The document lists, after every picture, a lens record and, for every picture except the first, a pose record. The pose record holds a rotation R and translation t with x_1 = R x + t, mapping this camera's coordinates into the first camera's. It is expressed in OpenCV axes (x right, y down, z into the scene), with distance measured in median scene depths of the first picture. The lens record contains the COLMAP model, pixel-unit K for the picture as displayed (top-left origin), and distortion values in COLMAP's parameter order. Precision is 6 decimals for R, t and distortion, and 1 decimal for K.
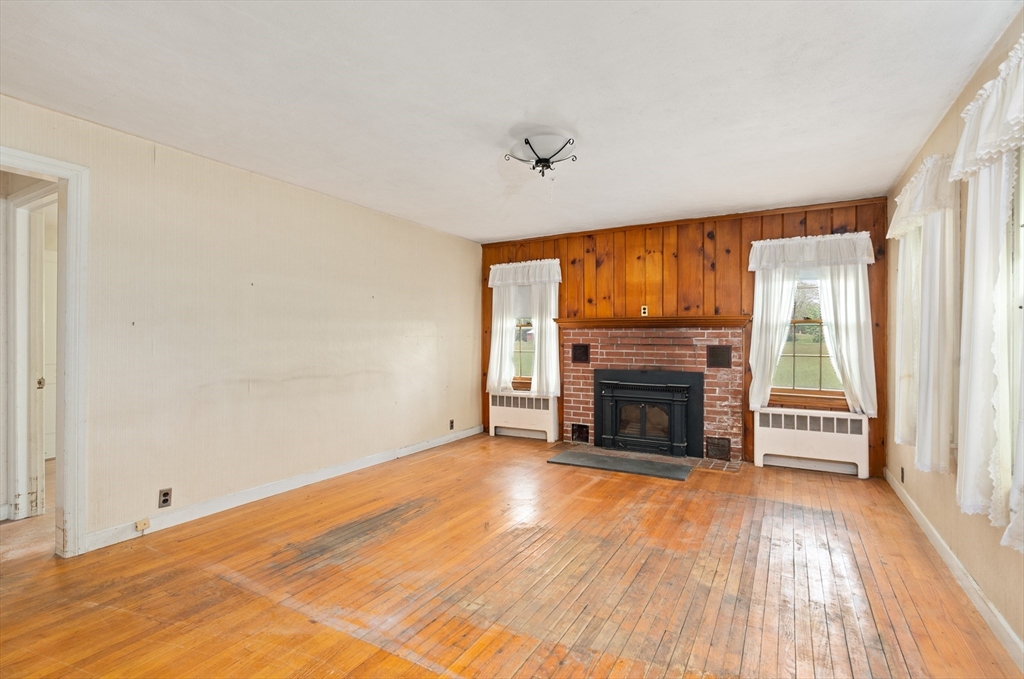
lens RADIAL K [[481.6, 0, 512.0], [0, 481.6, 339.5], [0, 0, 1]] dist [-0.002783, -0.000261]
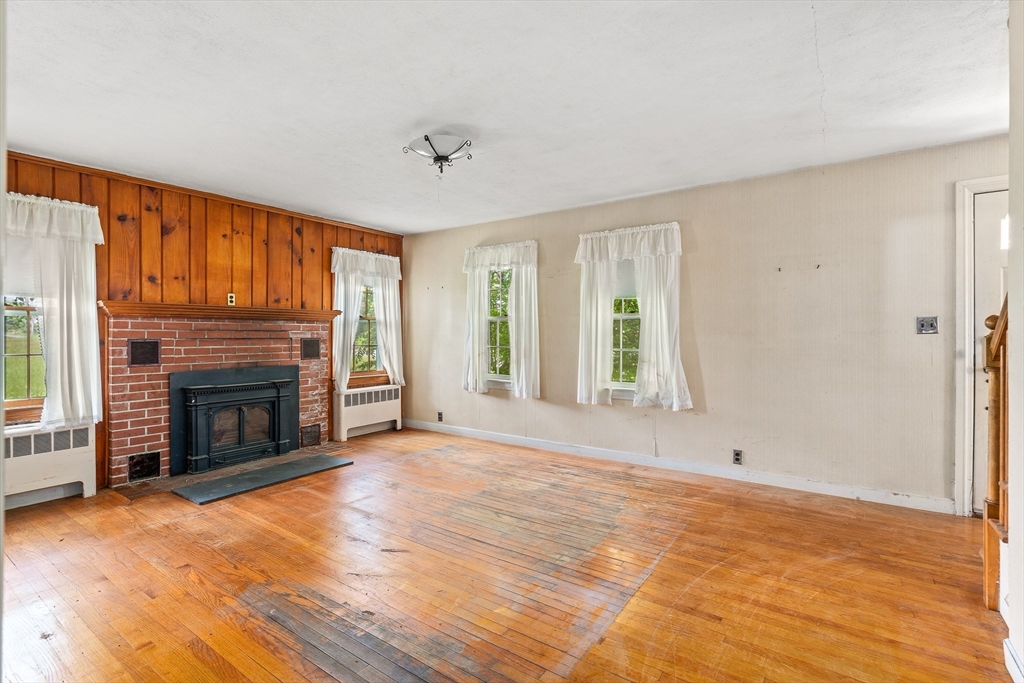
lens RADIAL K [[479.1, 0, 506.5], [0, 479.1, 333.2], [0, 0, 1]] dist [-0.003037, -0.000575]
pose [[0.098456, -0.001905, 0.995140, -0.565037], [0.002400, 0.999996, 0.001677, 0.000520], [-0.995138, 0.002223, 0.098460, 0.460867]]
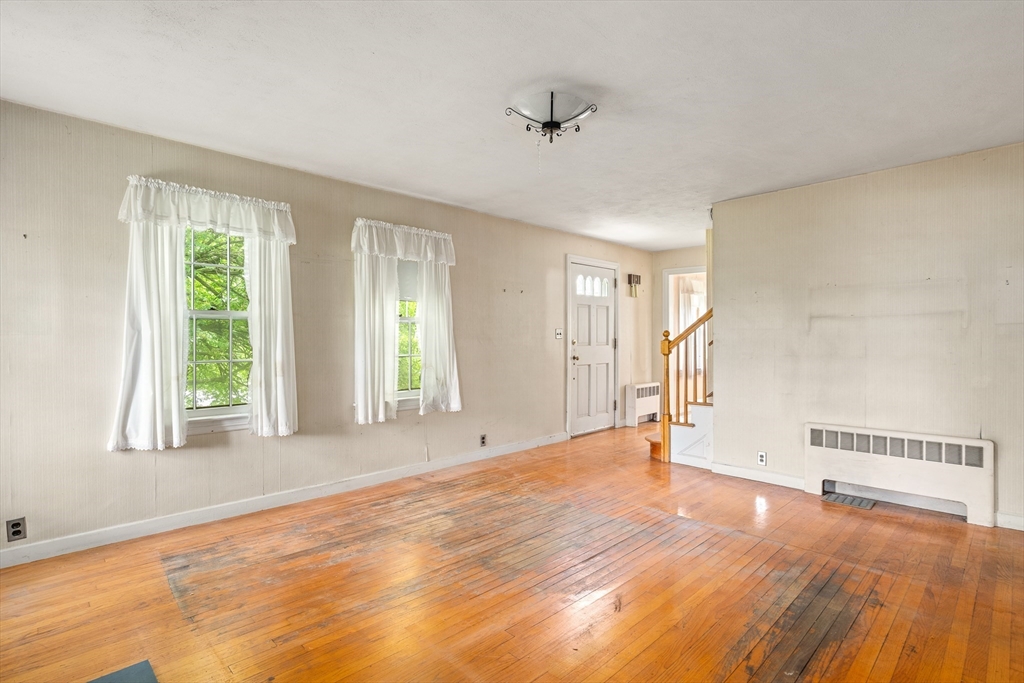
lens RADIAL K [[503.2, 0, 512.0], [0, 503.2, 341.5], [0, 0, 1]] dist [0.000224, 0.000090]
pose [[-0.963900, -0.003019, 0.266248, -0.062643], [-0.000981, 0.999969, 0.007786, 0.000510], [-0.266264, 0.007244, -0.963873, 1.123073]]
